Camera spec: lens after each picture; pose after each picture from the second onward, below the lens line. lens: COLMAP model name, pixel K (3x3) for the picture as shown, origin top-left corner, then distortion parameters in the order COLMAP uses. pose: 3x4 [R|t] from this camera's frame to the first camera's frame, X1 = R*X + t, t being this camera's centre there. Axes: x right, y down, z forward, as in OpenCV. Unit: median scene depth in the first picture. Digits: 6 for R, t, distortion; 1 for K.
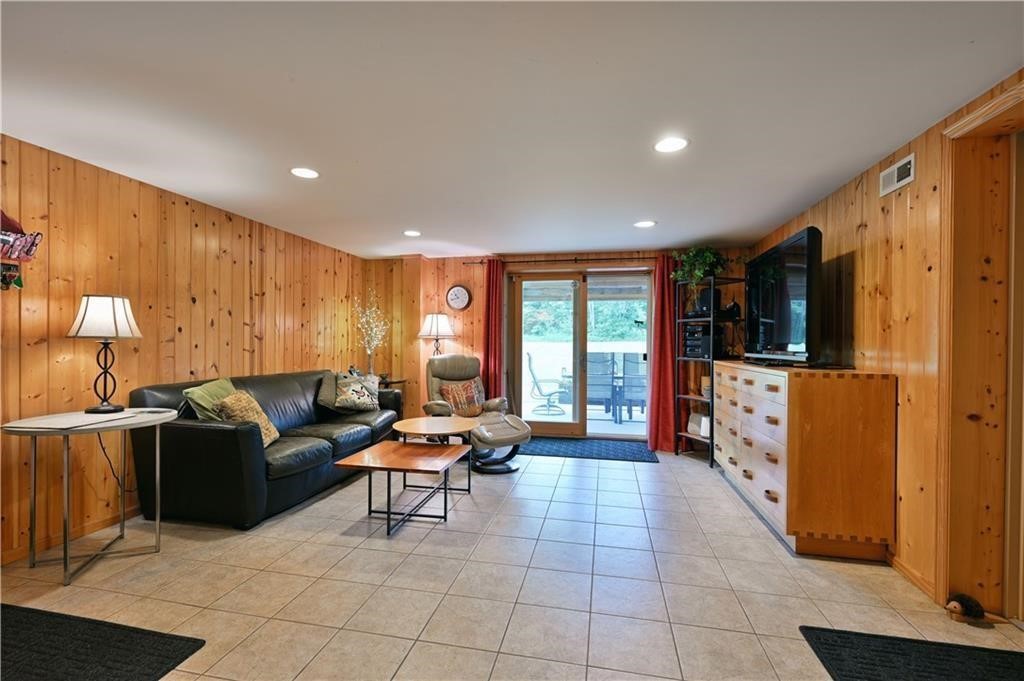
lens RADIAL K [[450.9, 0, 509.9], [0, 450.9, 342.8], [0, 0, 1]] dist [0.002516, -0.000259]
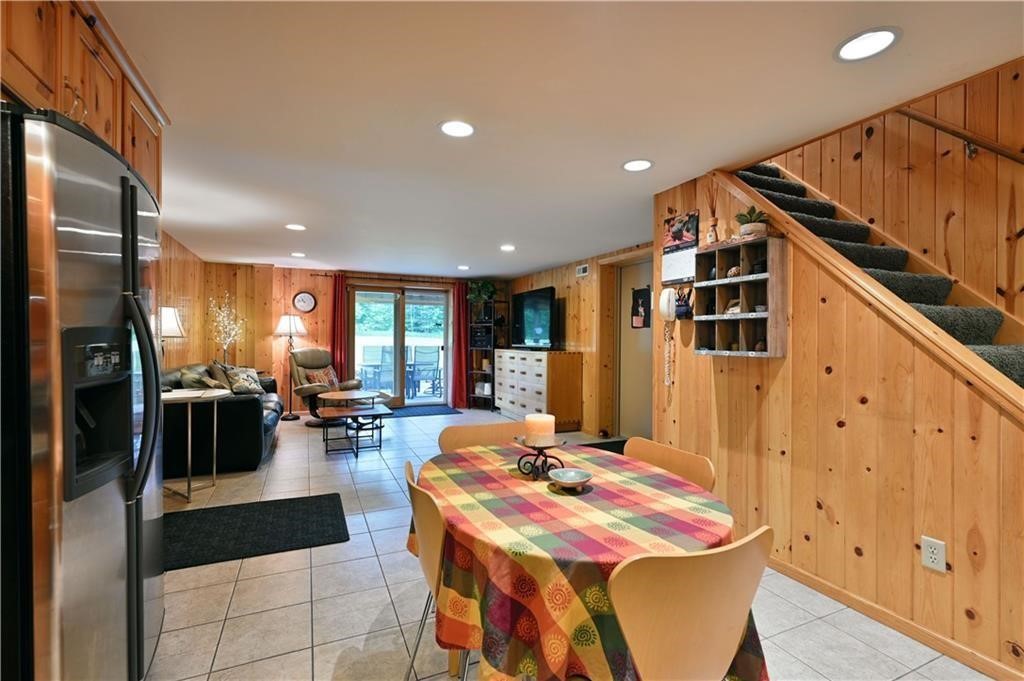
lens RADIAL K [[450.9, 0, 512.2], [0, 450.9, 340.0], [0, 0, 1]] dist [0.002516, -0.000259]
pose [[0.808598, -0.004484, 0.588344, -0.478030], [0.000407, 0.999975, 0.007062, -0.006950], [-0.588361, -0.005471, 0.808580, -0.403801]]
